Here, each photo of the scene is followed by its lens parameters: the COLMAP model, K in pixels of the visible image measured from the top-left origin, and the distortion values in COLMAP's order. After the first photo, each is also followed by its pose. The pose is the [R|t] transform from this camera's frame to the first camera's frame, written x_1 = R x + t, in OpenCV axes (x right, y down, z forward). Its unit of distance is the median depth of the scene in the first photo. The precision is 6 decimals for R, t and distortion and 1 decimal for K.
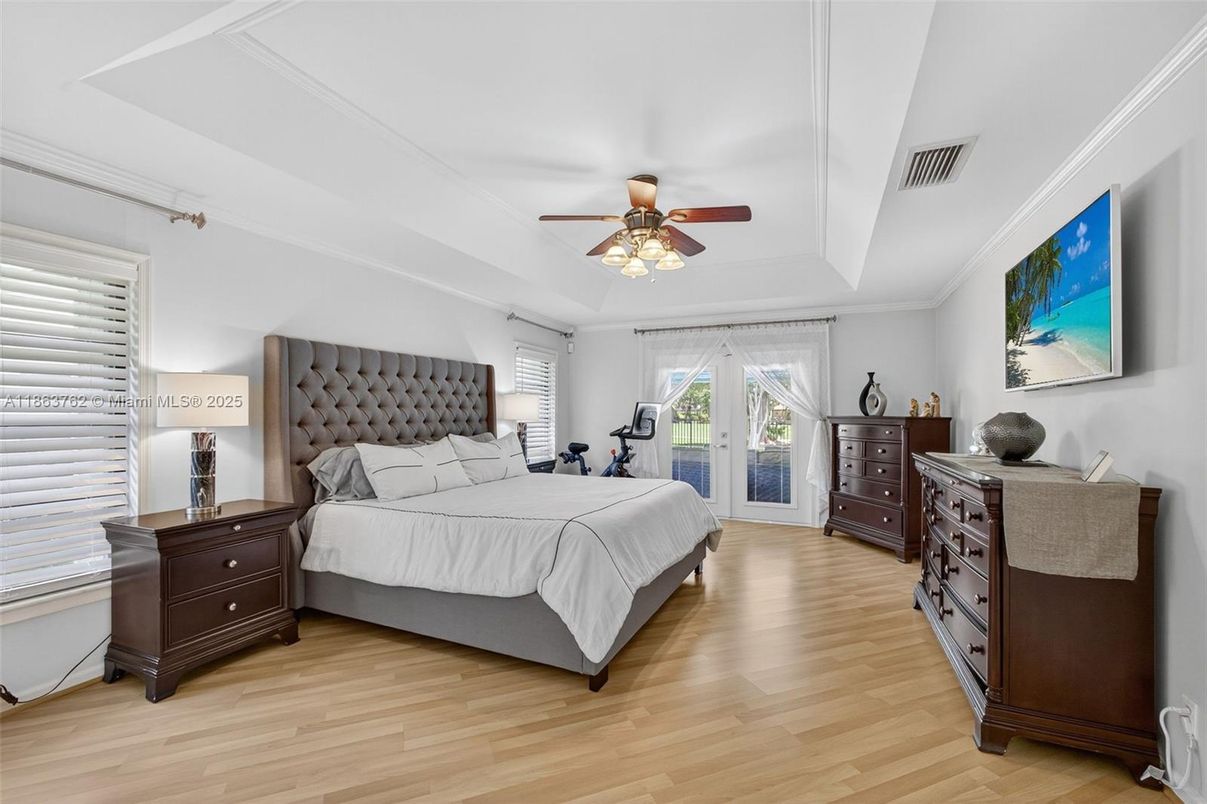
lens RADIAL K [[517.6, 0, 603.5], [0, 517.6, 402.0], [0, 0, 1]] dist [0.002949, 0.000356]
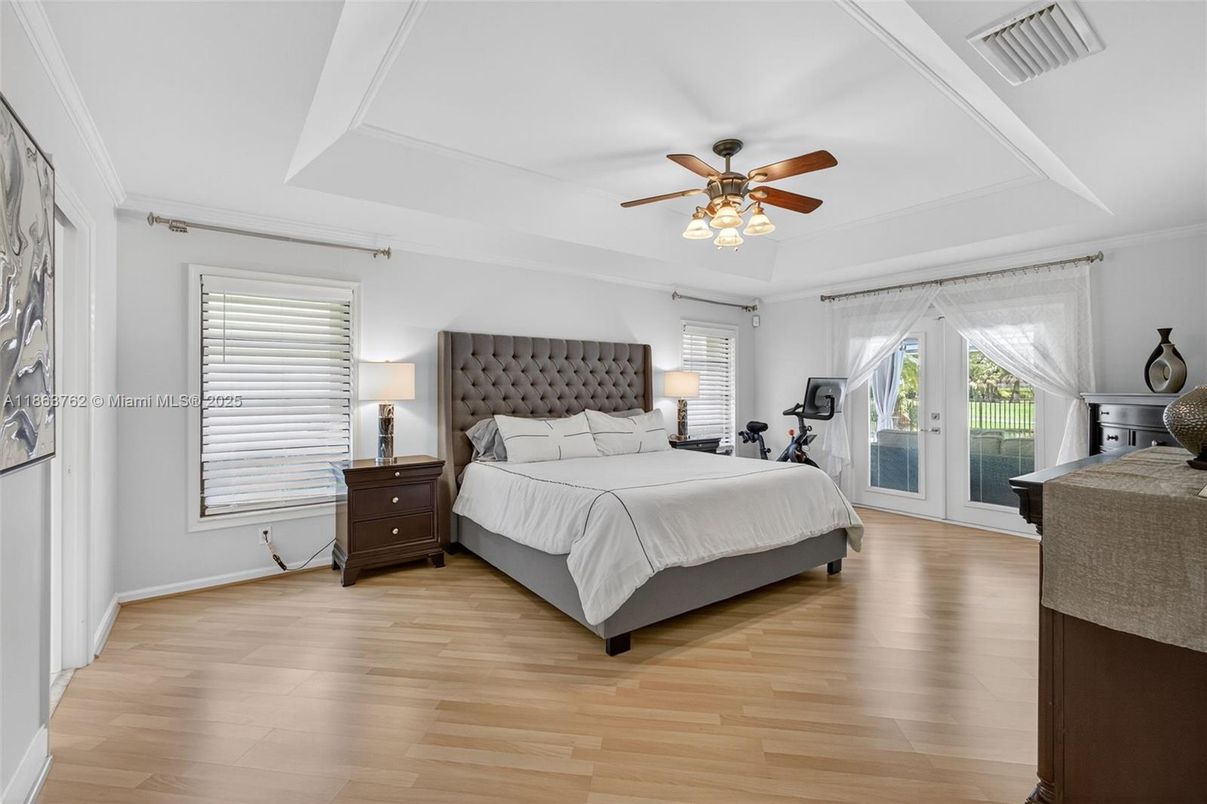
lens RADIAL K [[526.2, 0, 603.7], [0, 526.2, 376.4], [0, 0, 1]] dist [-0.001628, 0.000111]
pose [[0.866243, -0.015542, -0.499382, 0.358368], [0.012817, 0.999878, -0.008886, 0.002712], [0.499459, 0.001297, 0.866336, 0.049955]]
